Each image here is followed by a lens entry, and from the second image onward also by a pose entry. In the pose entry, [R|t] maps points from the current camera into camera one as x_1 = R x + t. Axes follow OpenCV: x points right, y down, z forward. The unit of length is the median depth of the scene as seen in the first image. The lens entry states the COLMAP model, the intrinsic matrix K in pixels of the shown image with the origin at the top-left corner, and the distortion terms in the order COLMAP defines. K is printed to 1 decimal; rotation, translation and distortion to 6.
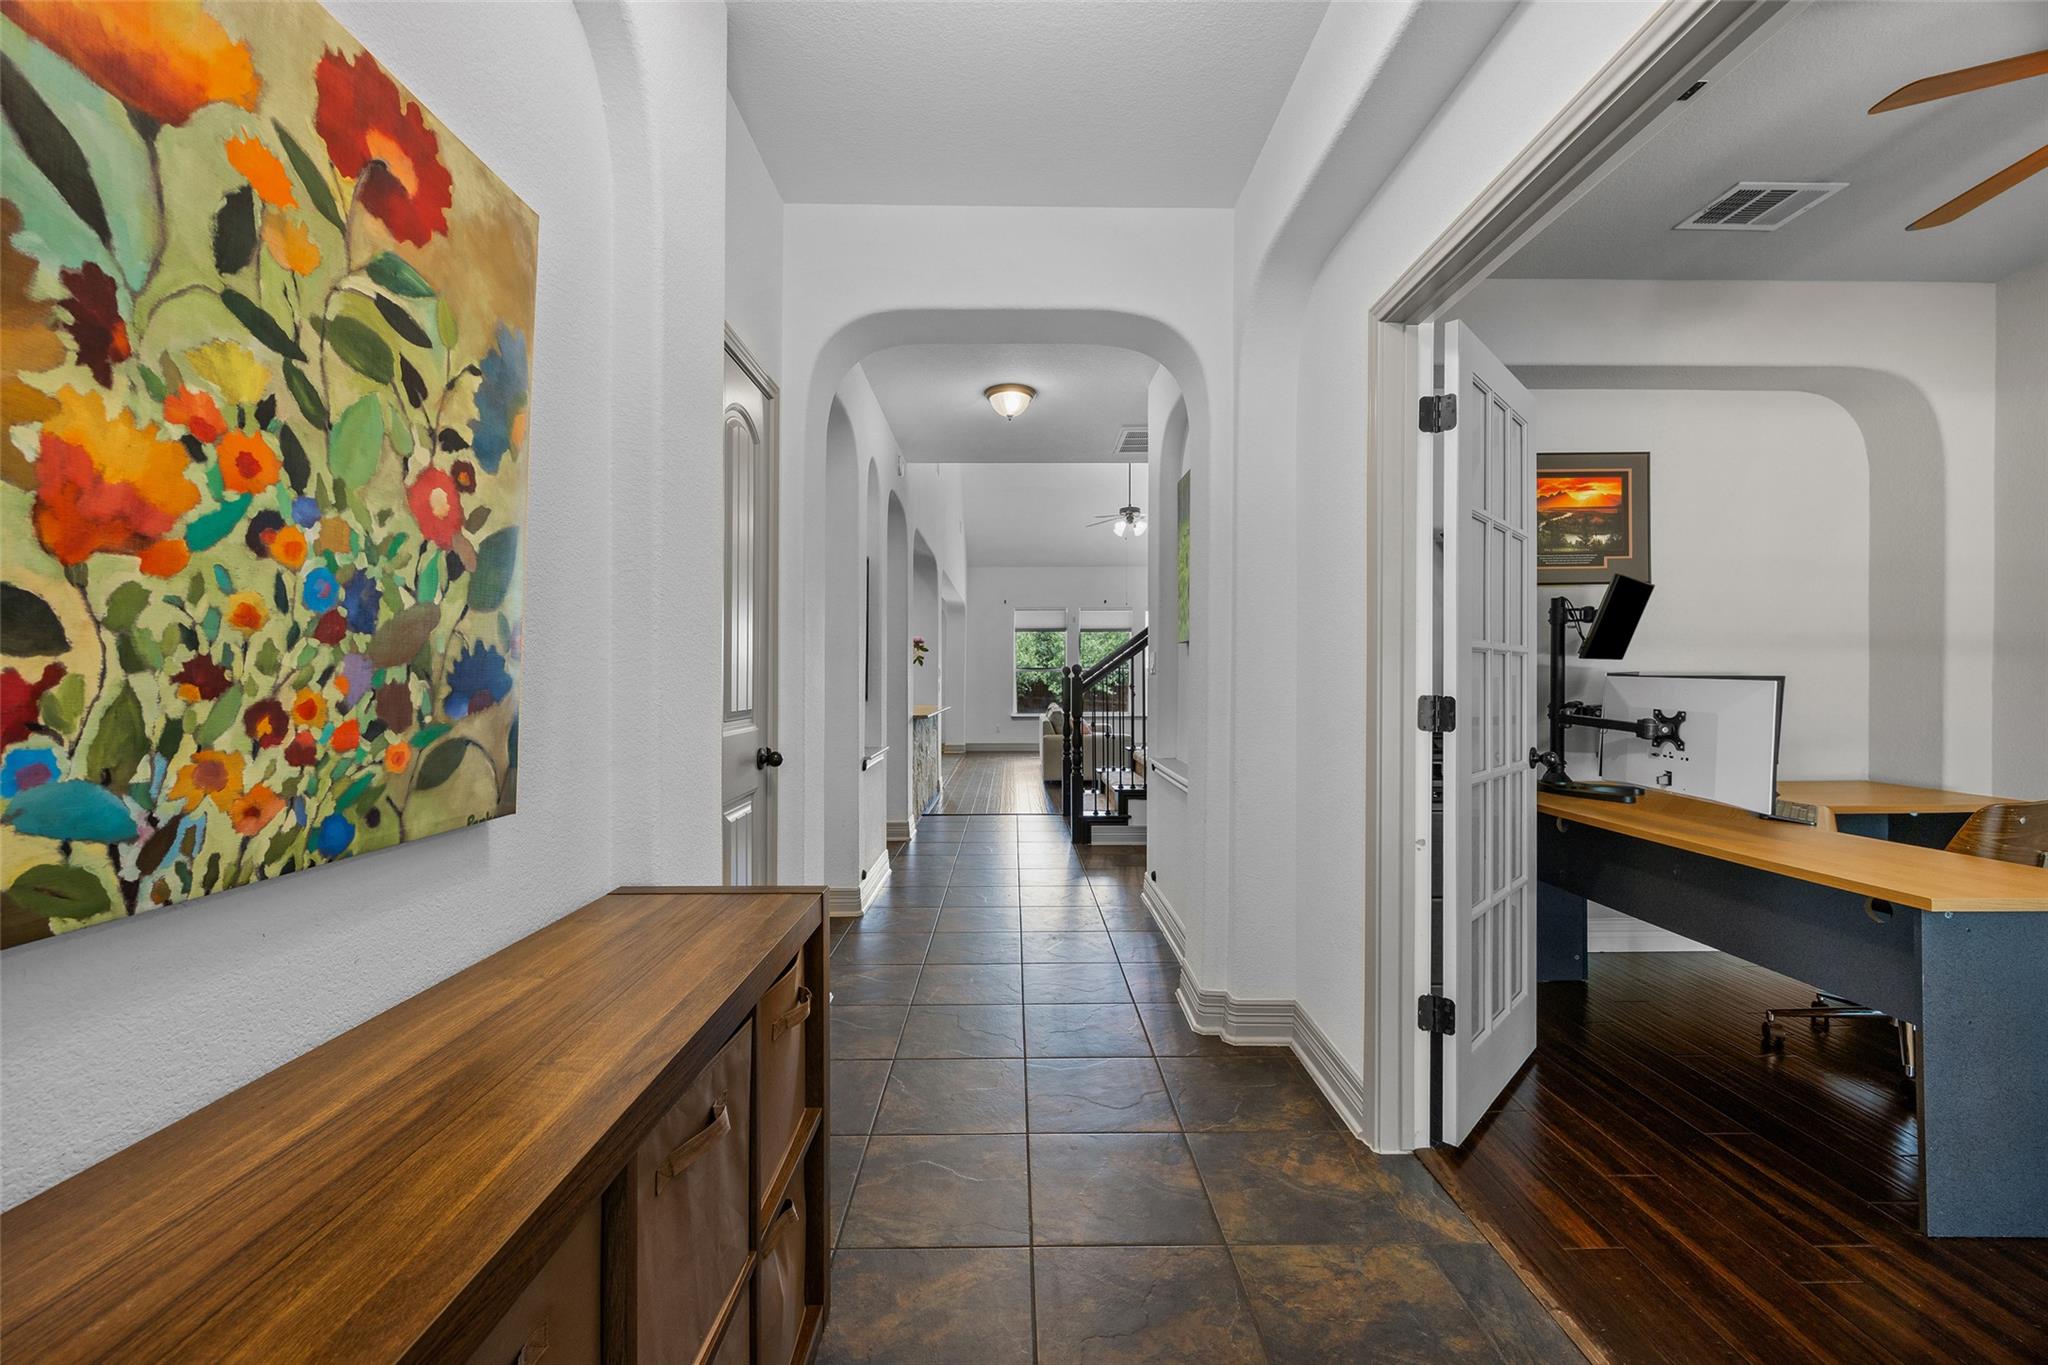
lens RADIAL K [[796.6, 0, 1024.2], [0, 796.6, 682.8], [0, 0, 1]] dist [-0.001231, 0.000000]
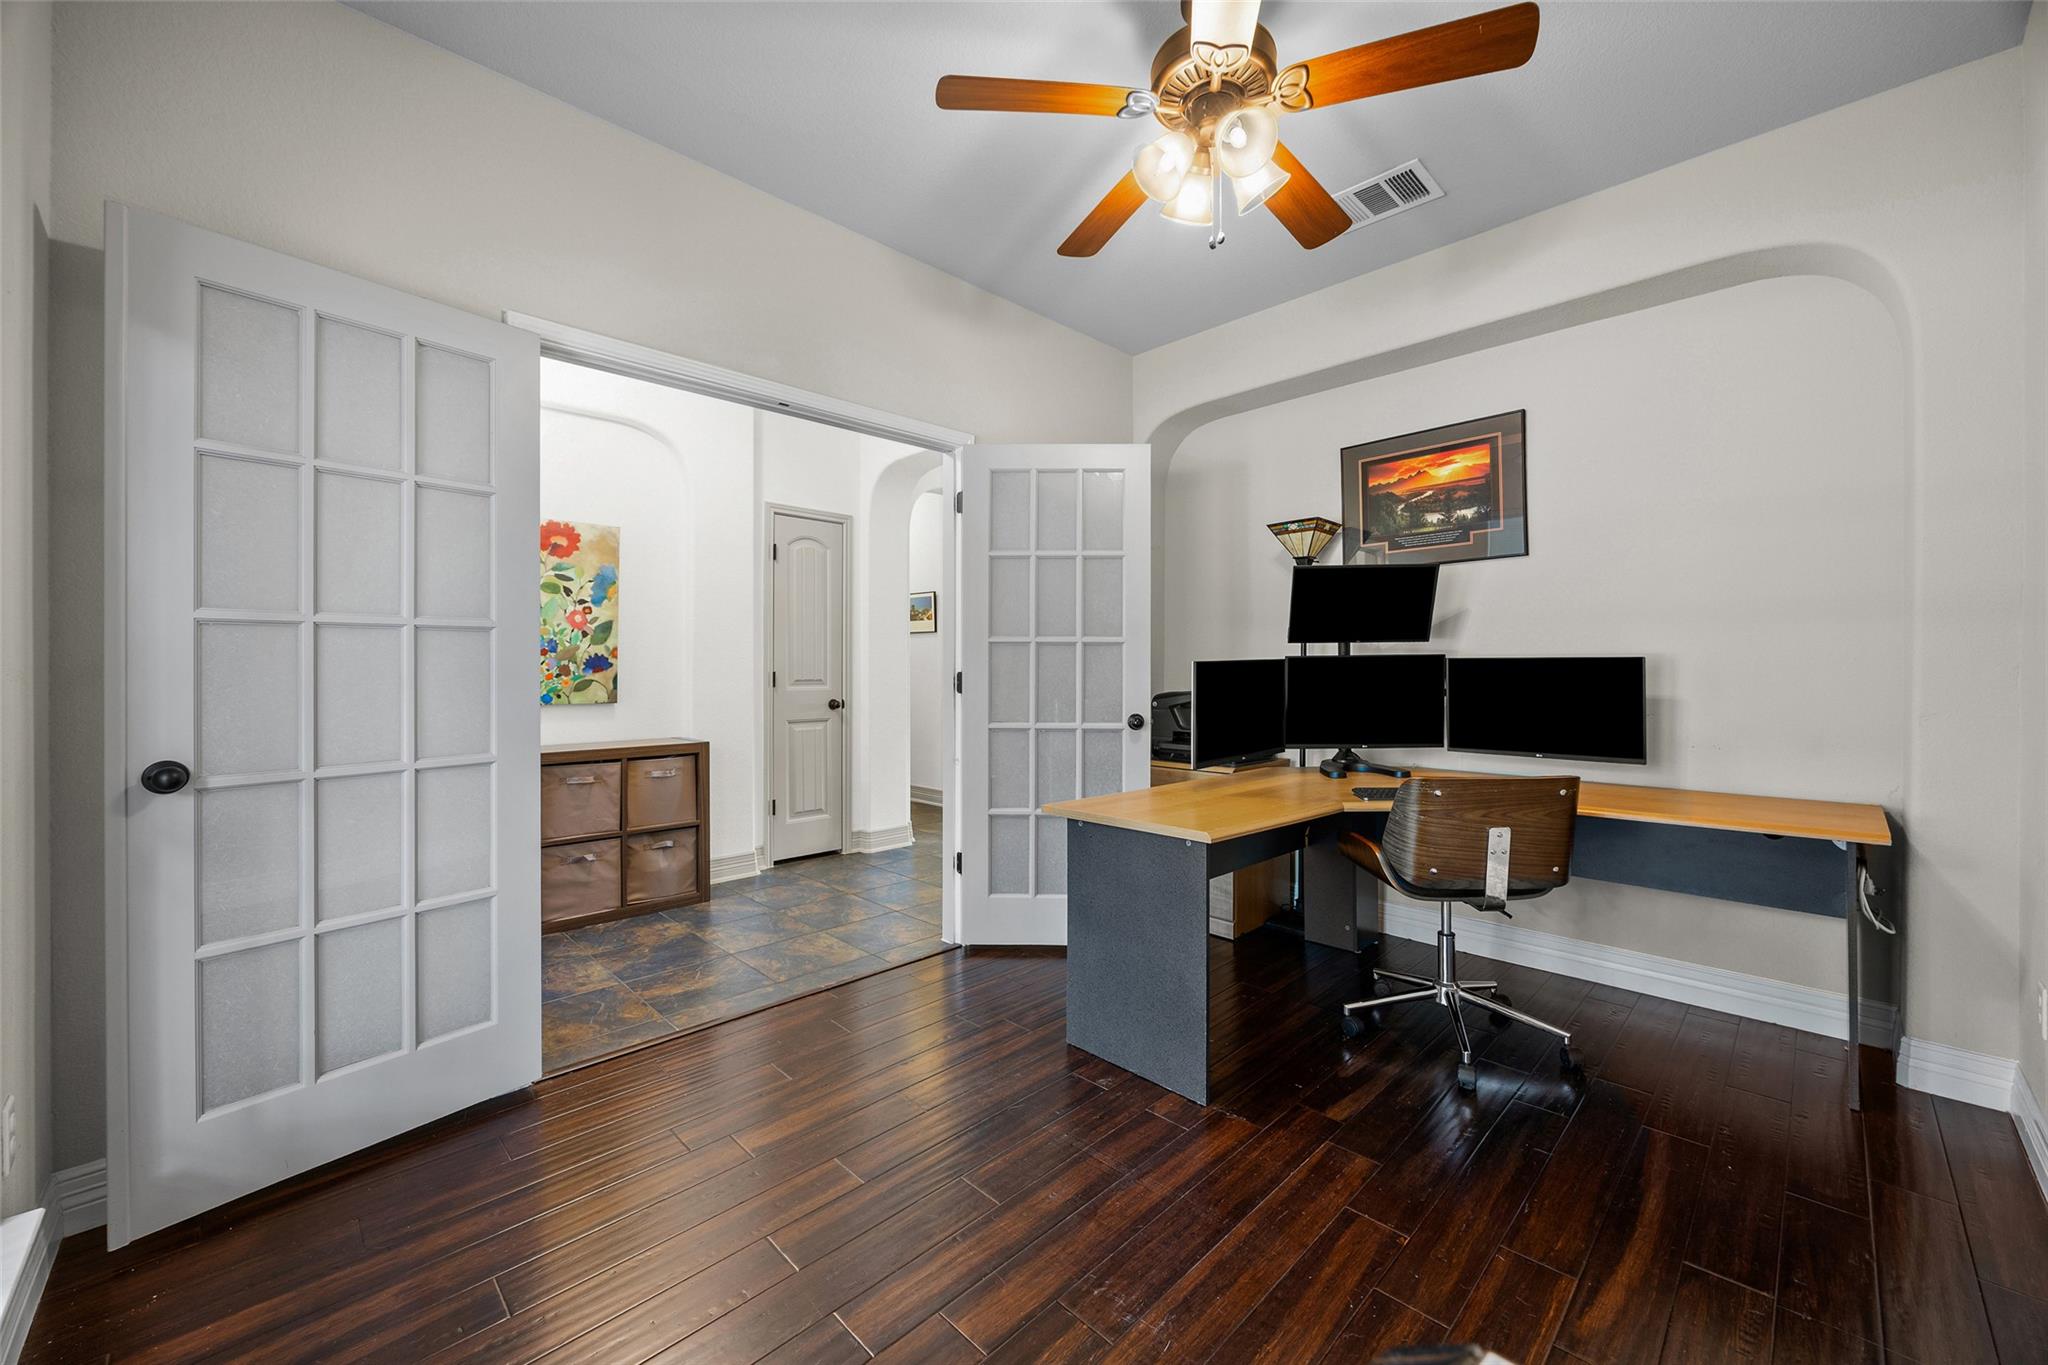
lens RADIAL K [[796.6, 0, 1019.1], [0, 796.6, 673.8], [0, 0, 1]] dist [-0.001231, 0.000000]
pose [[0.686401, 0.002924, -0.727217, 3.483502], [-0.002862, 0.999995, 0.001319, 0.032829], [0.727217, 0.001176, 0.686406, -0.108326]]
